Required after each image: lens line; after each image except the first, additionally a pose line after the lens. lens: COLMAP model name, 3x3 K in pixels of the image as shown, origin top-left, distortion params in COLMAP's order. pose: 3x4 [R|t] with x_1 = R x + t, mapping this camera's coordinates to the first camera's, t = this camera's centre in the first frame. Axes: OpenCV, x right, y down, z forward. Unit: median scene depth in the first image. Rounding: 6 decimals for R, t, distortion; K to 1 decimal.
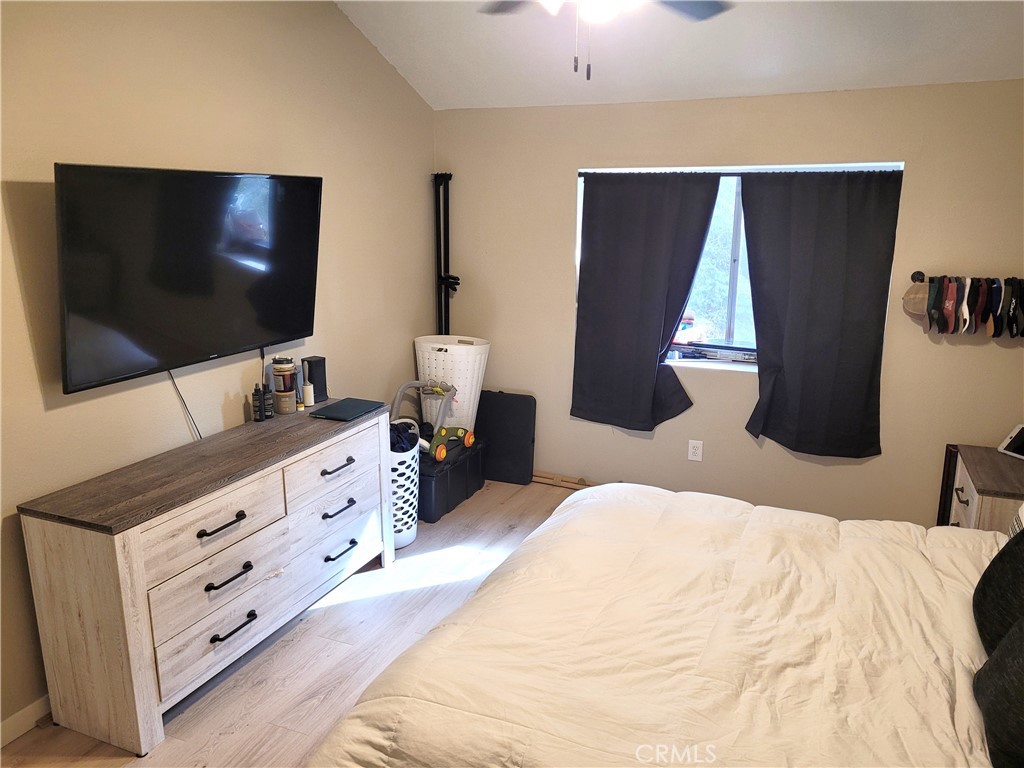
lens RADIAL K [[774.7, 0, 513.5], [0, 774.7, 383.7], [0, 0, 1]] dist [0.052397, -0.040718]
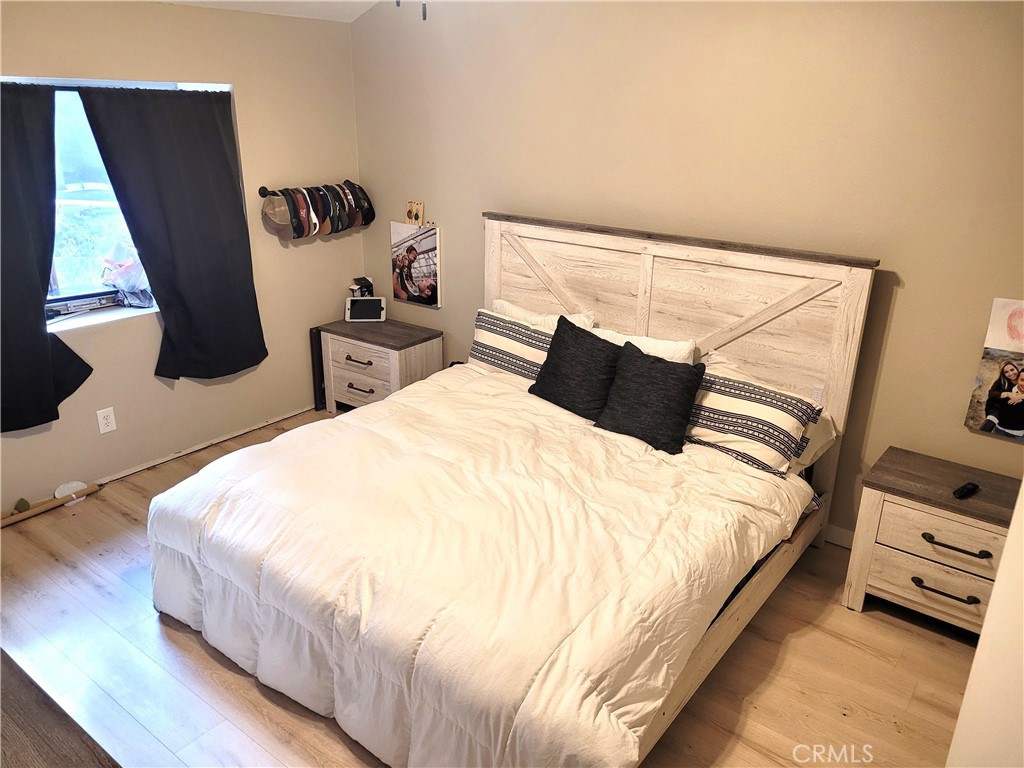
lens RADIAL K [[774.7, 0, 514.2], [0, 774.7, 385.8], [0, 0, 1]] dist [0.052397, -0.040718]
pose [[0.249283, -0.330062, 0.910449, -0.498240], [0.207392, 0.936512, 0.282726, -0.117136], [-0.945963, 0.118341, 0.301909, 0.355380]]
